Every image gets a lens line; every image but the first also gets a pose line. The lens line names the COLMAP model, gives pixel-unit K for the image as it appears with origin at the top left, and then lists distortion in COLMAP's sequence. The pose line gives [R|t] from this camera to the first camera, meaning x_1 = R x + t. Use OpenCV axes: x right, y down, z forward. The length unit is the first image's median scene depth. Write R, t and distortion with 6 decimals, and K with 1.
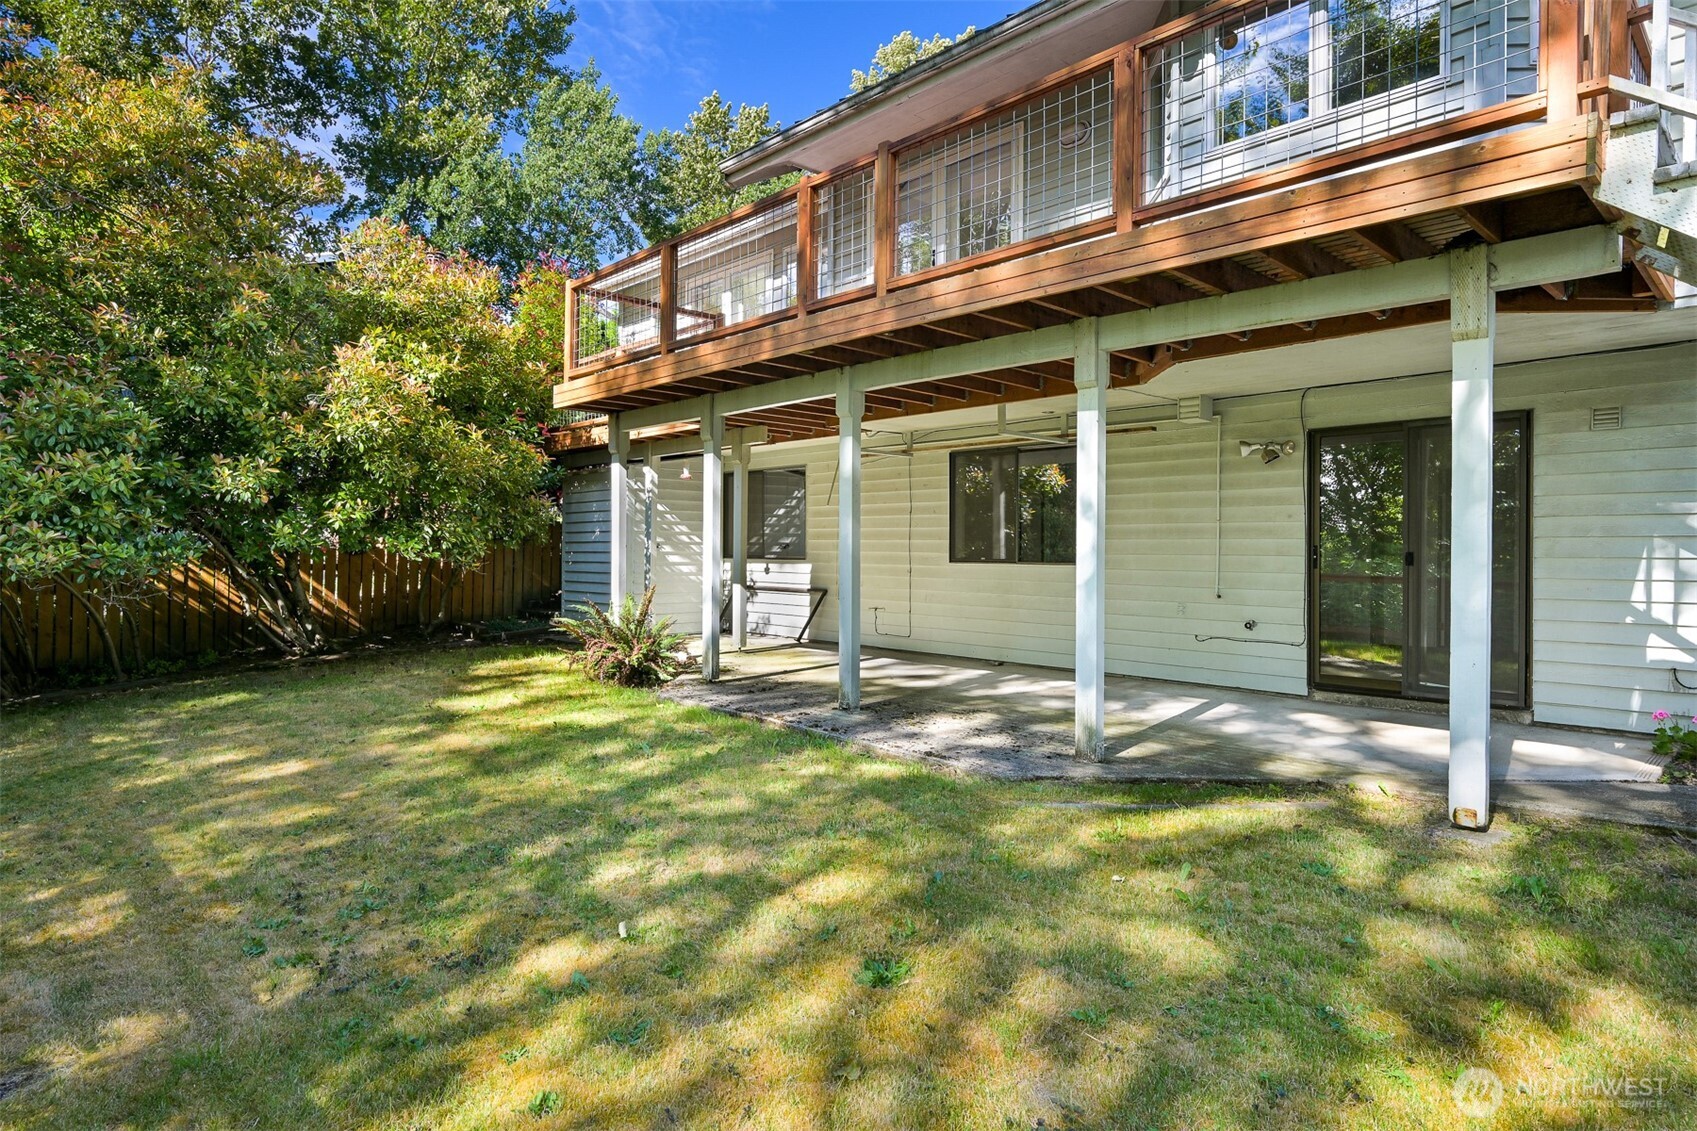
lens RADIAL K [[929.7, 0, 851.8], [0, 929.7, 548.8], [0, 0, 1]] dist [0.000606, 0.001280]
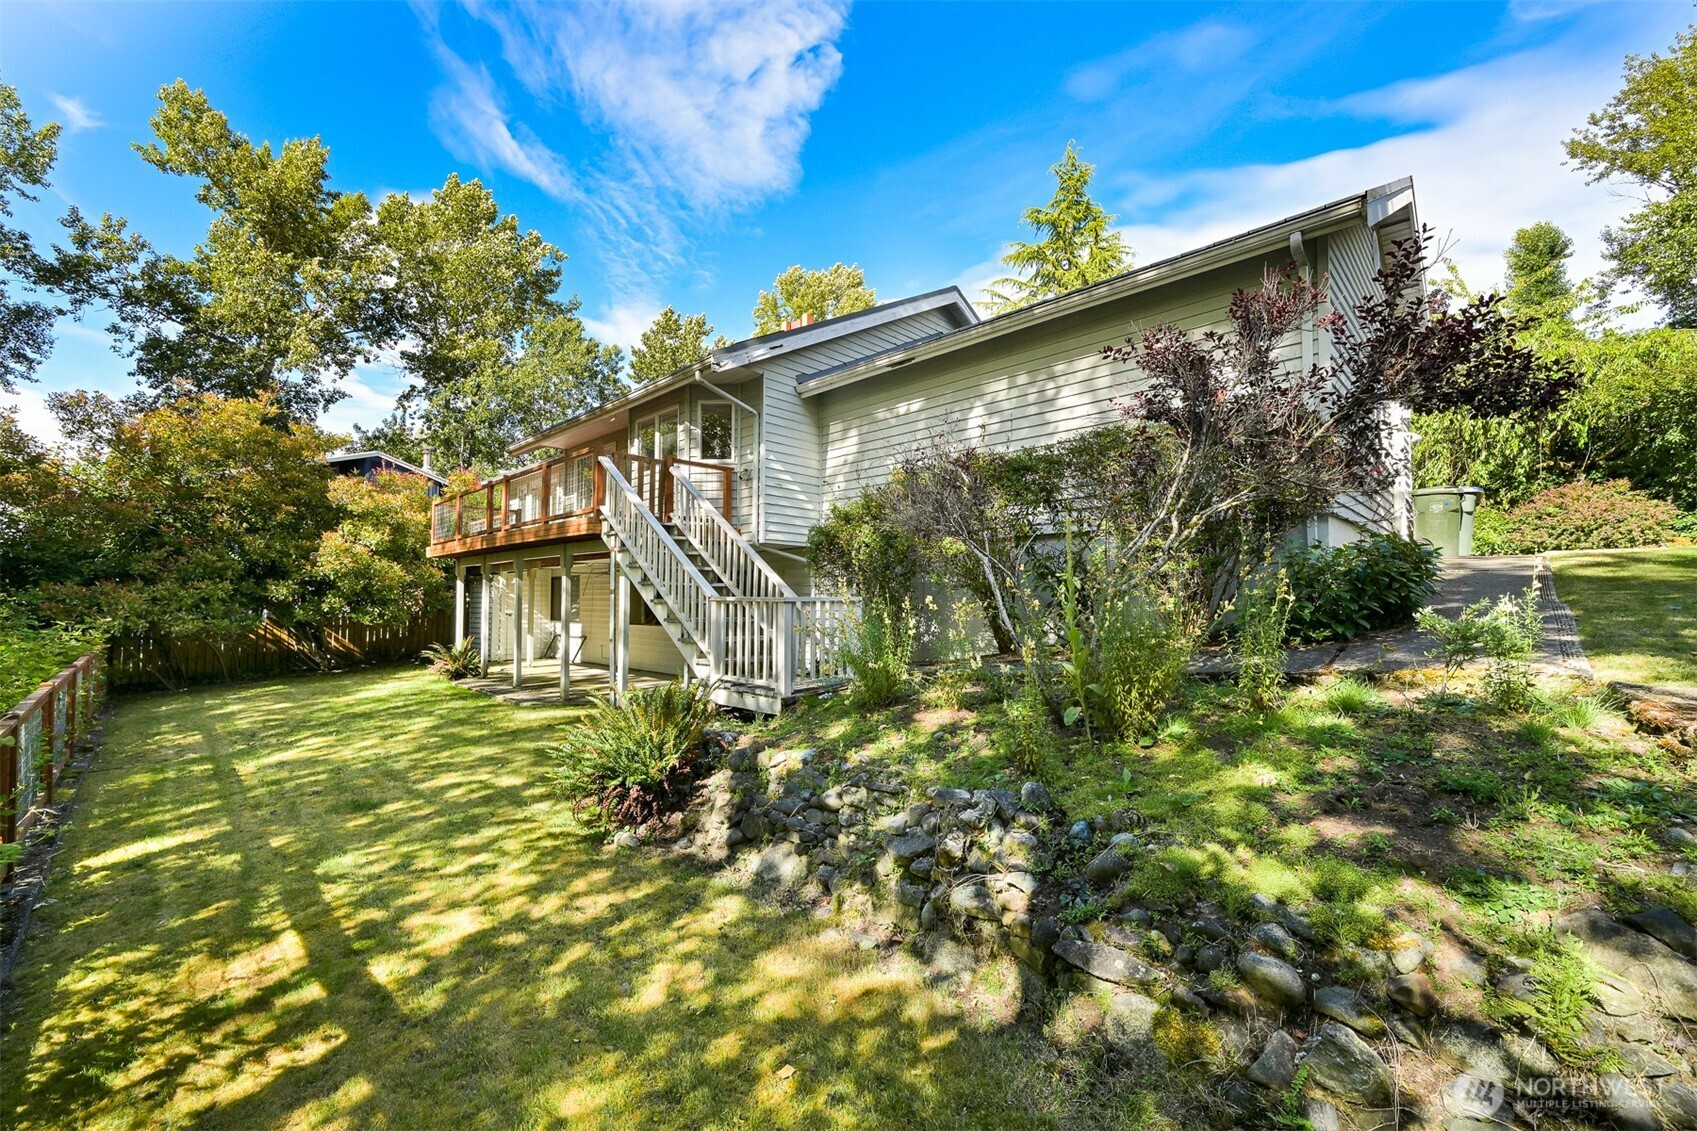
lens RADIAL K [[682.3, 0, 850.9], [0, 682.3, 577.4], [0, 0, 1]] dist [0.000080, 0.000198]
pose [[0.999457, -0.002605, 0.032844, 0.649820], [0.003672, 0.999466, -0.032469, -0.045559], [-0.032742, 0.032572, 0.998933, -0.676813]]
